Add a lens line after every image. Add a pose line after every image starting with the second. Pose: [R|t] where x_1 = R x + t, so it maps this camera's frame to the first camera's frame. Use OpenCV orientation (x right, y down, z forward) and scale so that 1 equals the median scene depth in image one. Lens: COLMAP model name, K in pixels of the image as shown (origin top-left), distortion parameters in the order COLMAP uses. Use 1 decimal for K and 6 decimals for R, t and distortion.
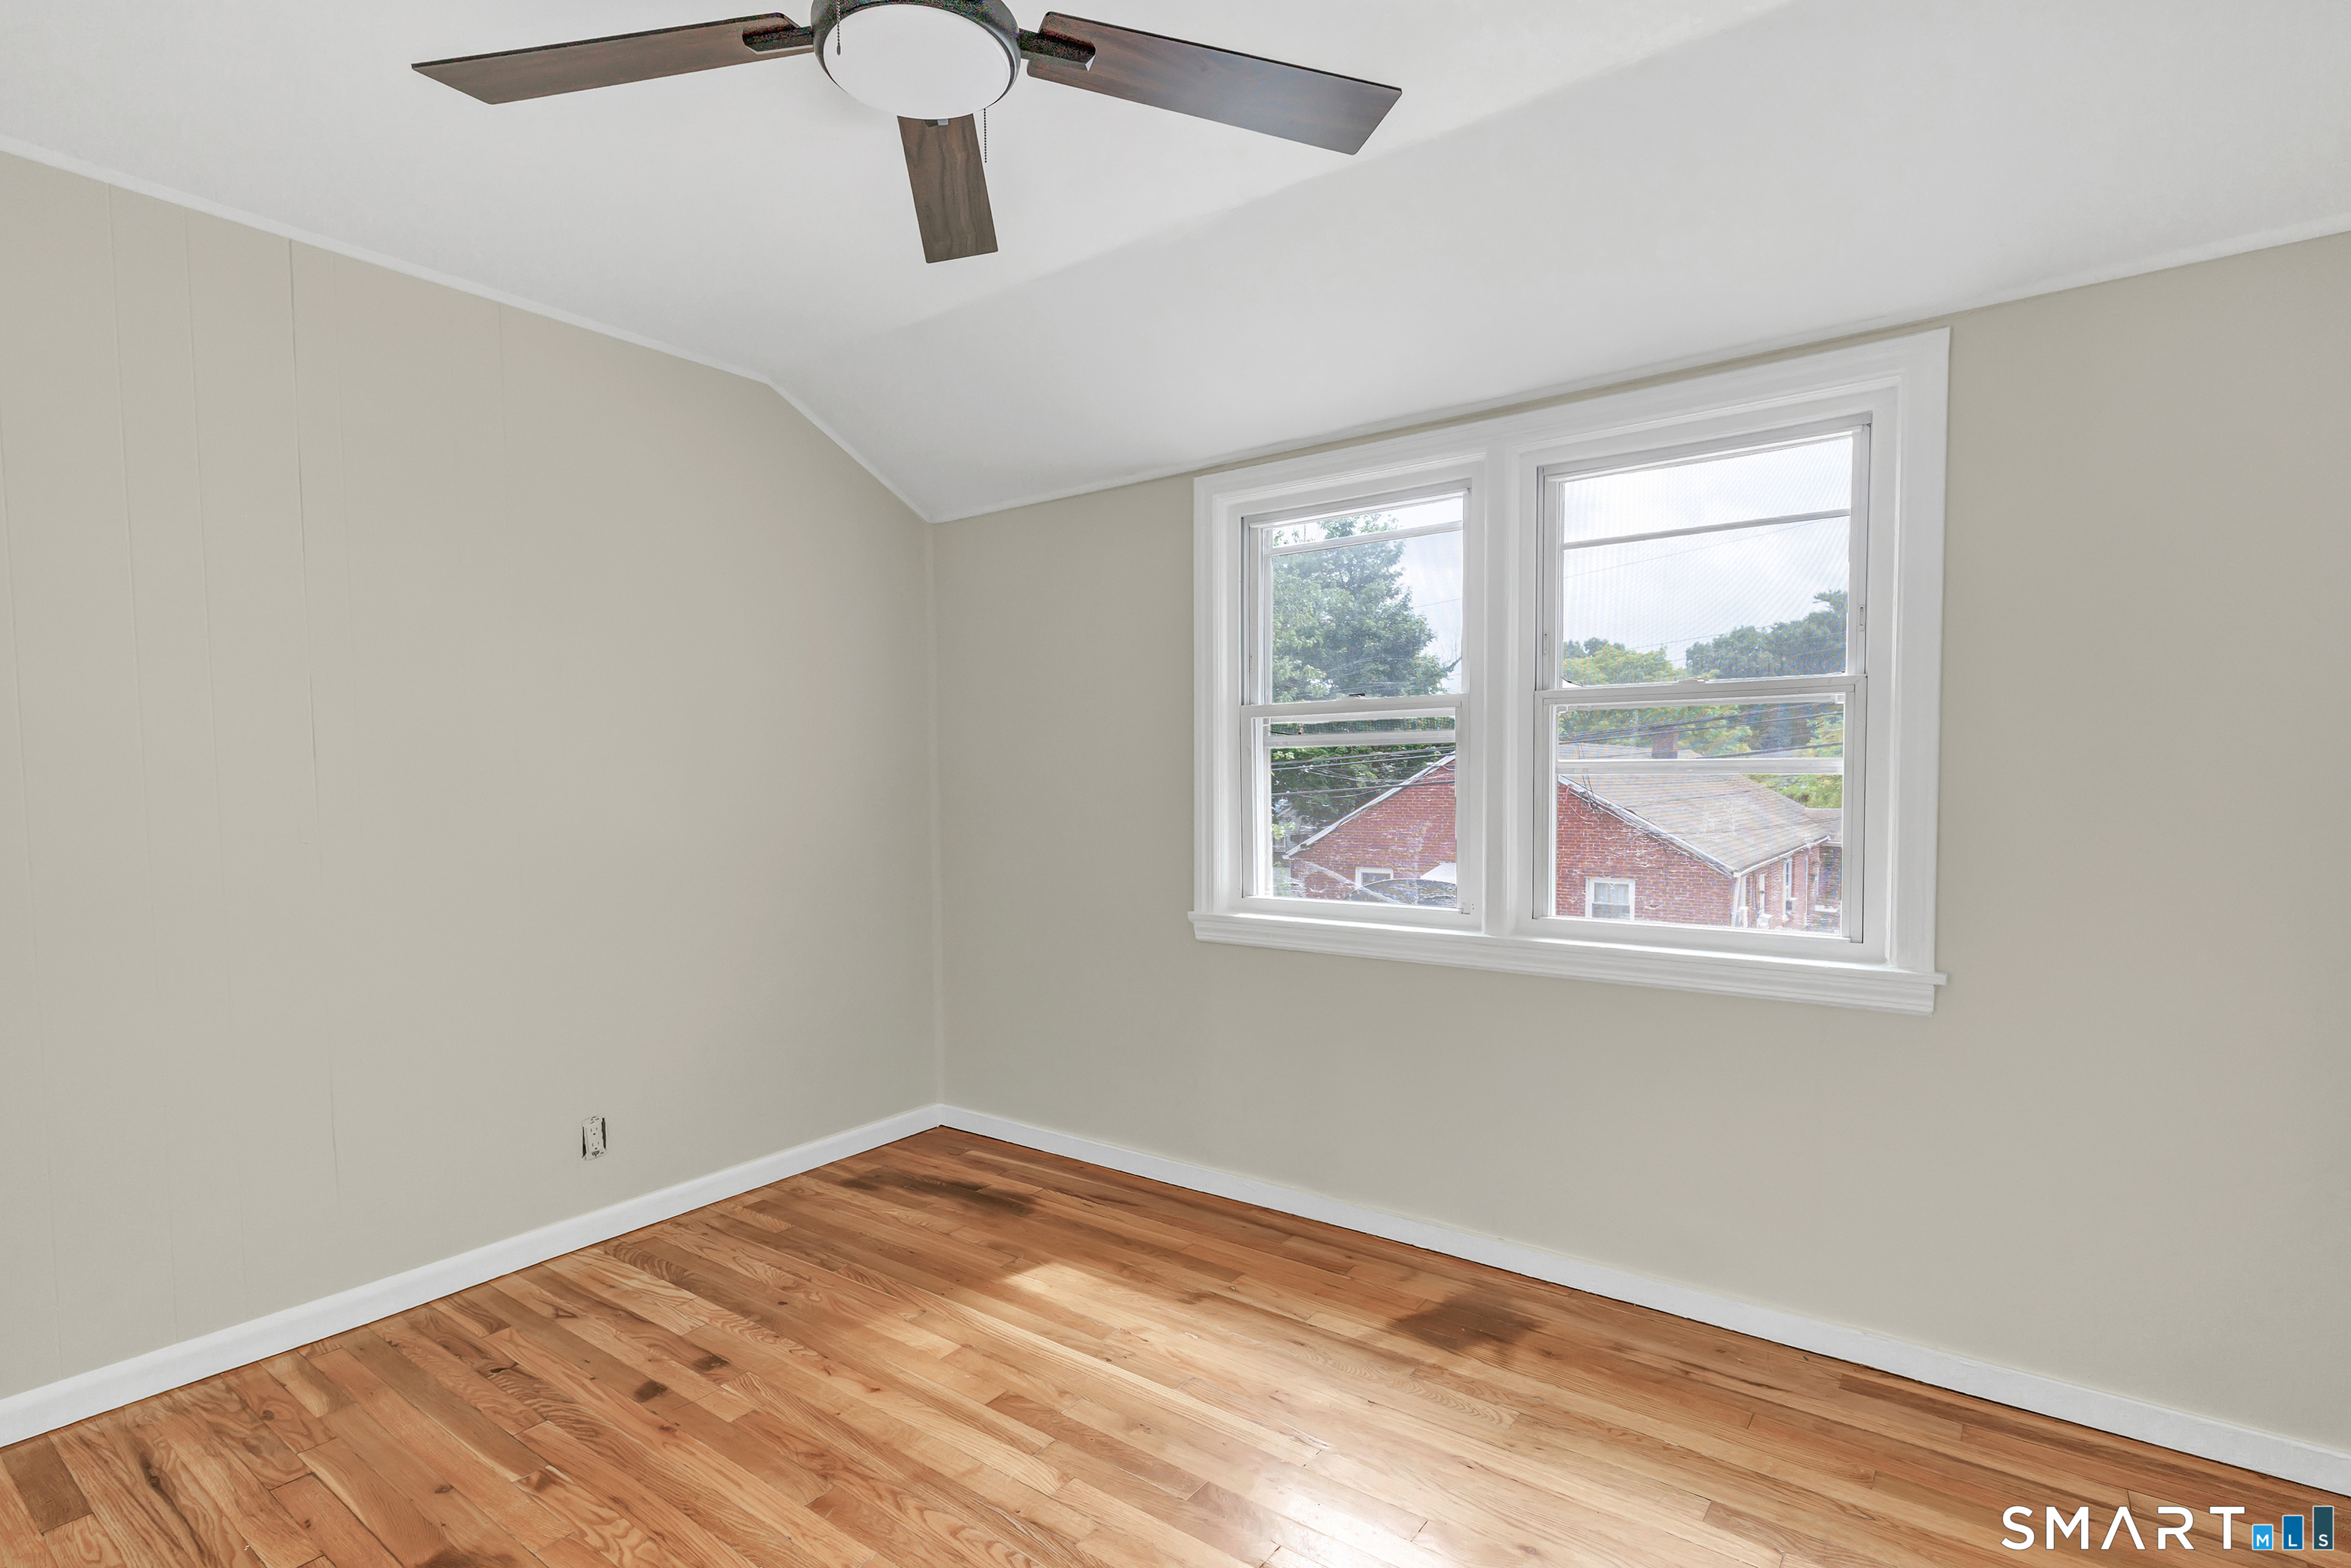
lens RADIAL K [[1104.3, 0, 1170.9], [0, 1104.3, 771.1], [0, 0, 1]] dist [0.016319, 0.000243]
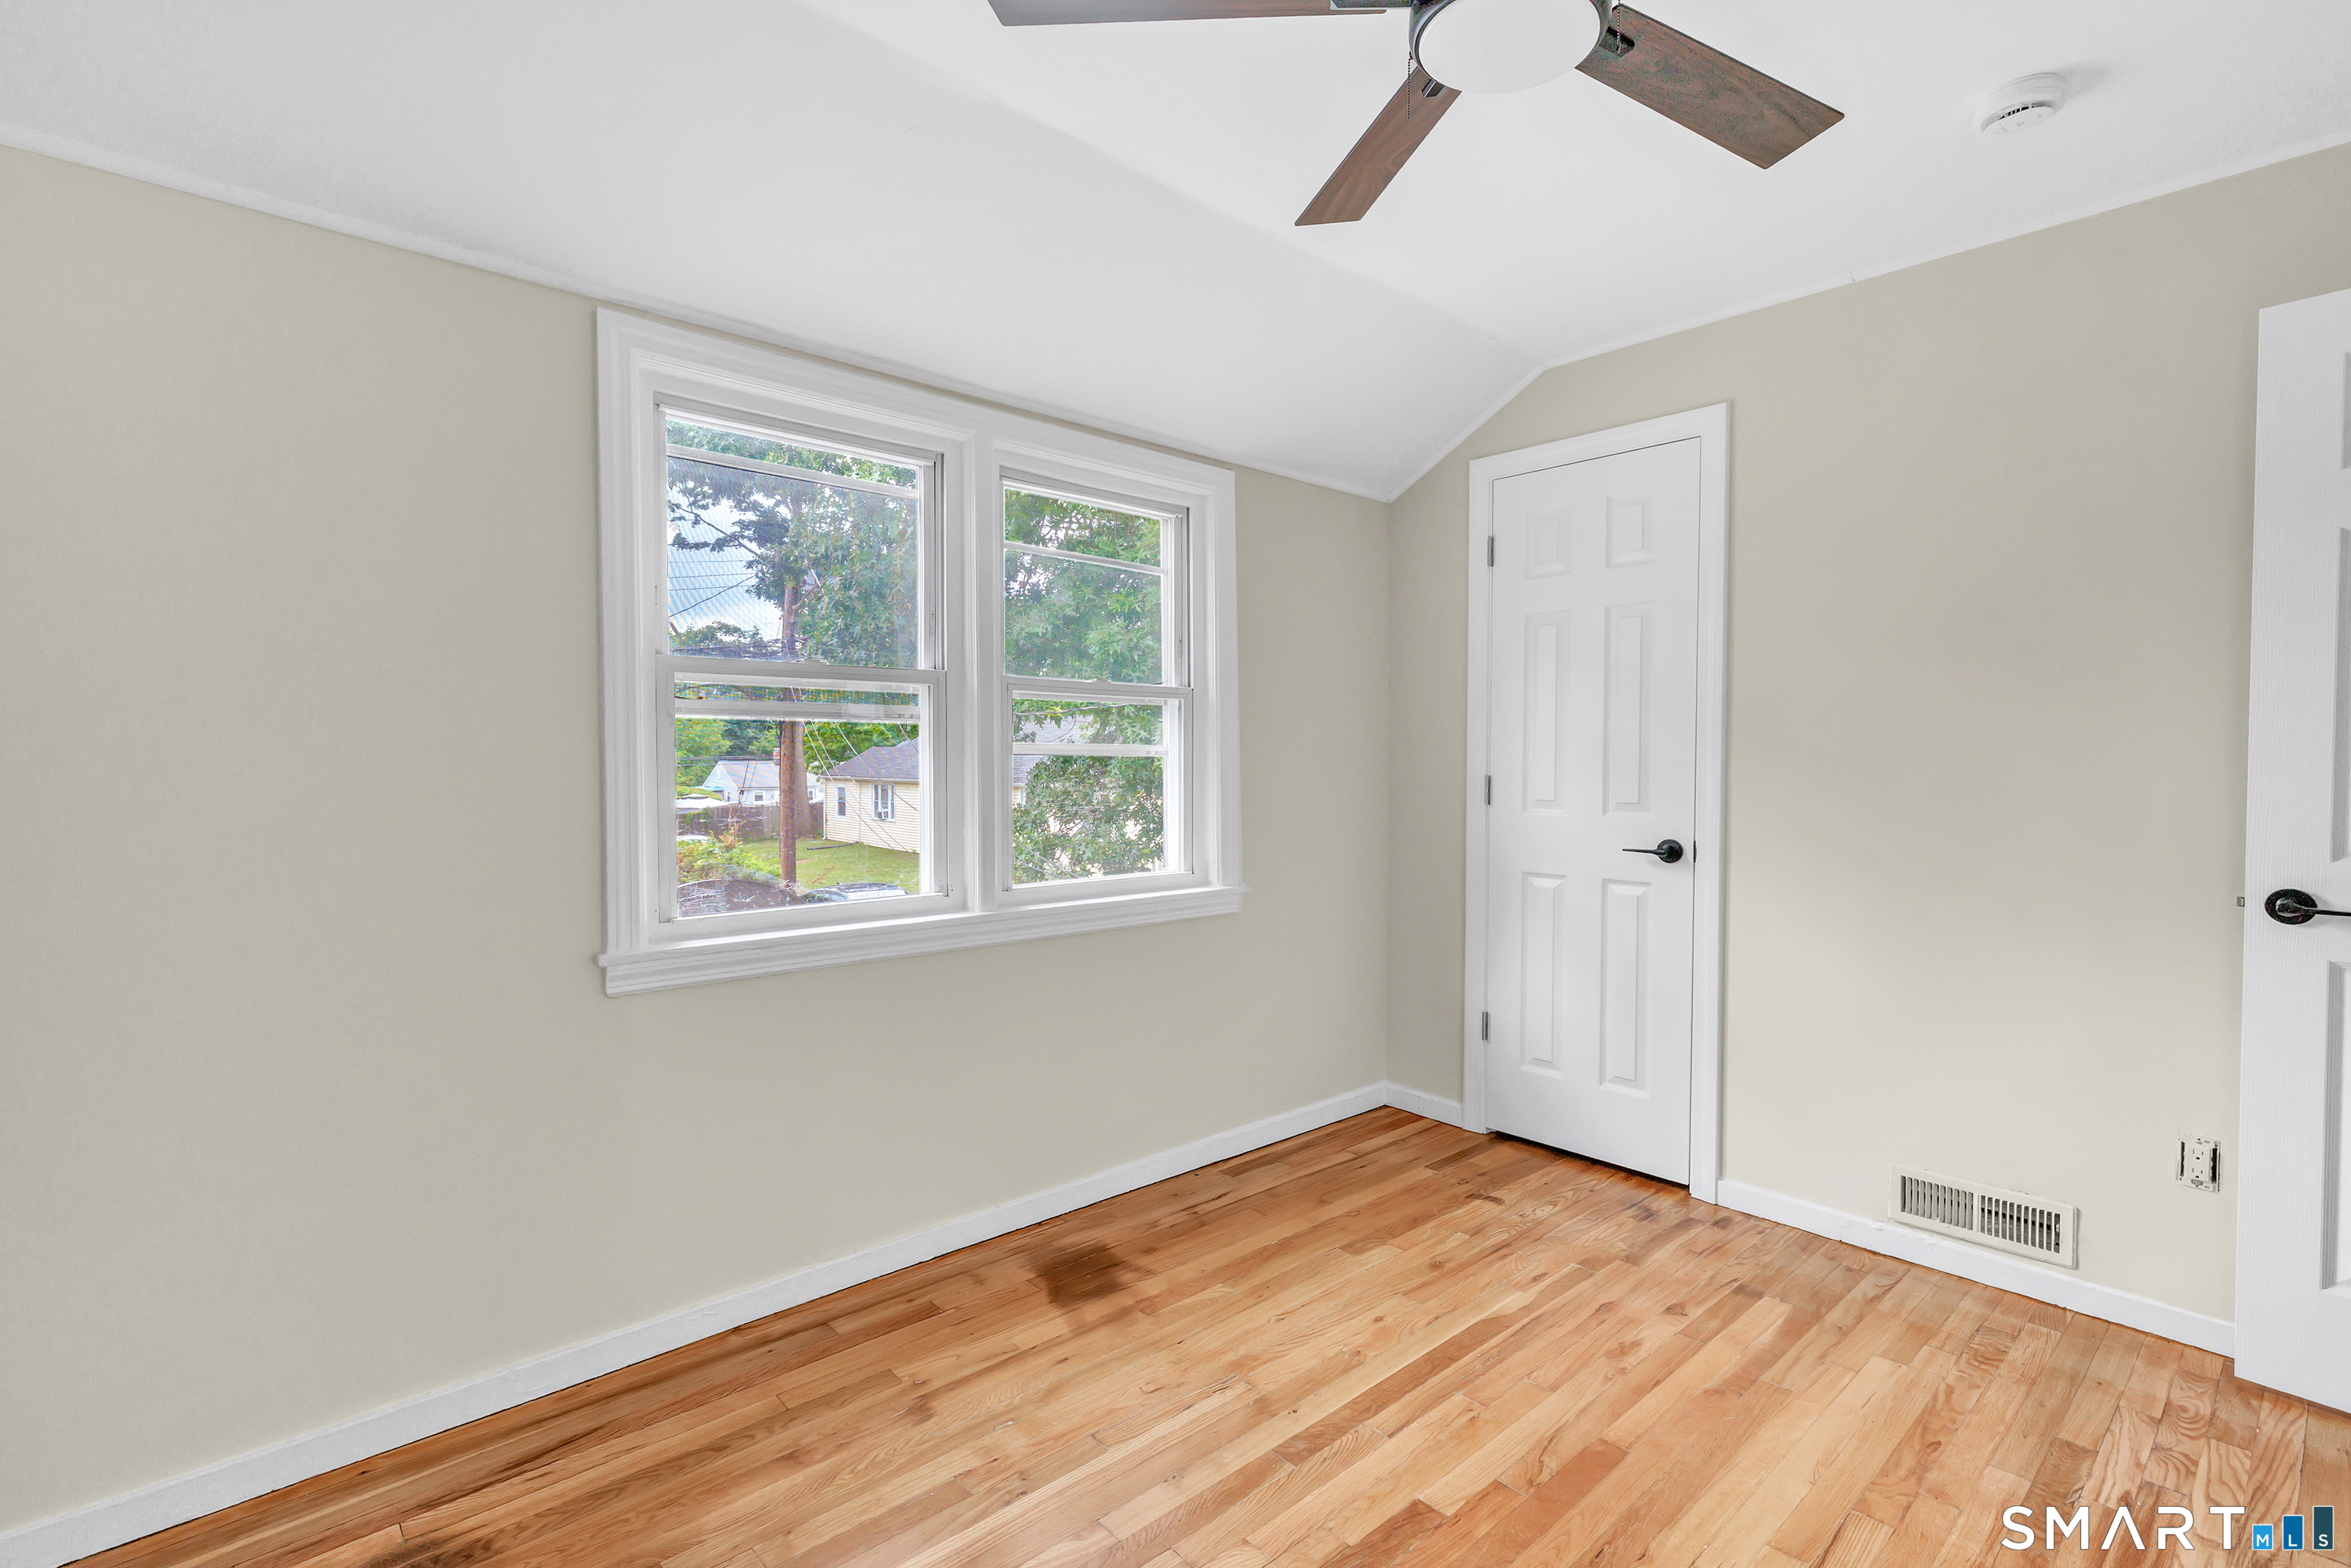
lens RADIAL K [[1104.3, 0, 1170.9], [0, 1104.3, 771.1], [0, 0, 1]] dist [0.016319, 0.000243]
pose [[0.206603, 0.015005, 0.978310, -0.708682], [0.012014, 0.999768, -0.017871, 0.041765], [-0.978351, 0.015445, 0.206375, 0.657032]]
